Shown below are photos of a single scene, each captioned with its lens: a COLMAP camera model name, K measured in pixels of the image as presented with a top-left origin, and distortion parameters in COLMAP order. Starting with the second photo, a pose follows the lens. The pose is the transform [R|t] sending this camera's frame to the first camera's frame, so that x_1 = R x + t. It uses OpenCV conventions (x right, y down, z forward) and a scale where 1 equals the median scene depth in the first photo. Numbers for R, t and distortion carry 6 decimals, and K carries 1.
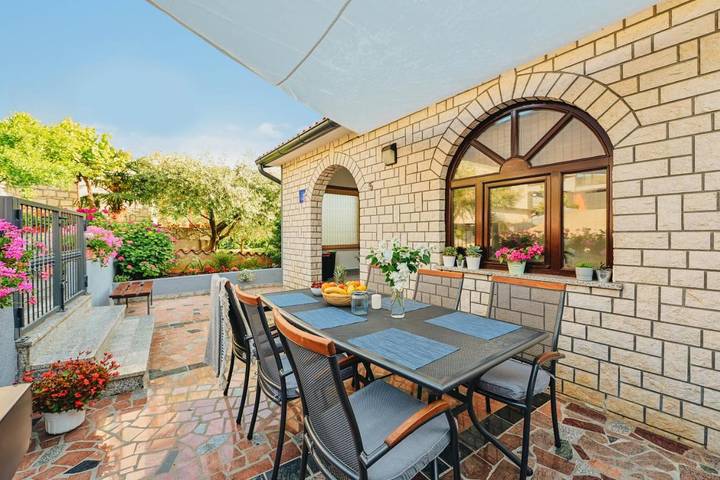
lens RADIAL K [[300.5, 0, 360.3], [0, 300.5, 232.3], [0, 0, 1]] dist [0.000614, 0.000226]
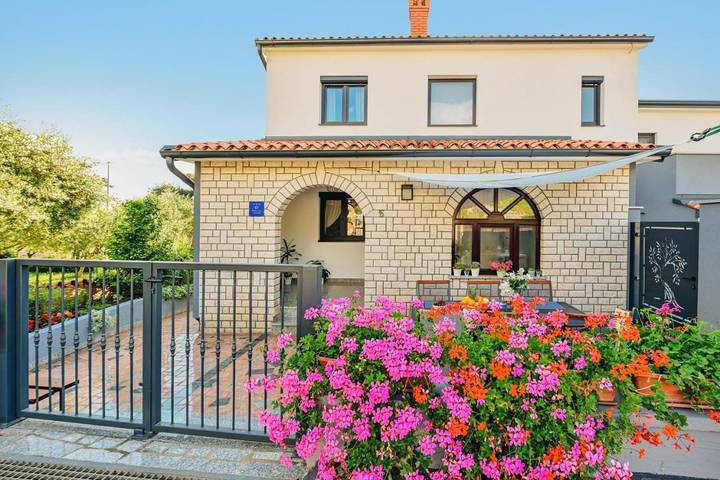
lens RADIAL K [[300.5, 0, 360.3], [0, 300.5, 232.3], [0, 0, 1]] dist [0.000614, 0.000226]
pose [[0.626849, -0.000398, 0.779141, -1.127436], [-0.009674, 0.999919, 0.008293, -0.108244], [-0.779081, -0.012736, 0.626794, 0.397580]]
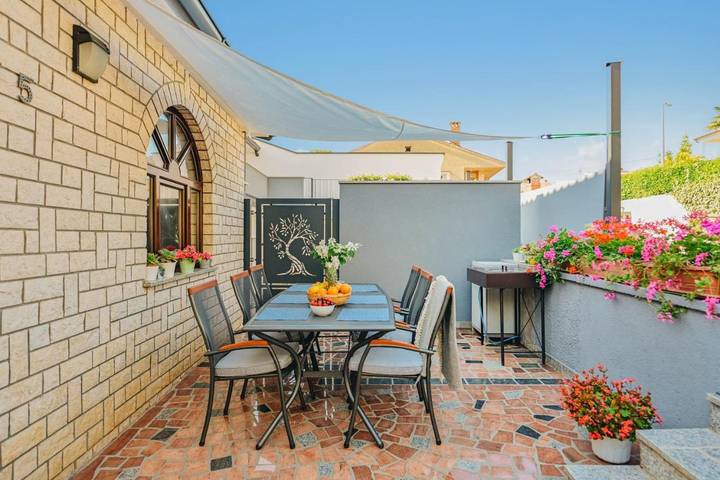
lens RADIAL K [[400.0, 0, 360.0], [0, 400.0, 240.0], [0, 0, 1]] dist [-0.000862, -0.000148]
pose [[-0.812880, -0.003826, 0.582419, -0.634009], [-0.001201, 0.999987, 0.004893, 0.010746], [-0.582430, 0.003278, -0.812874, 1.386720]]
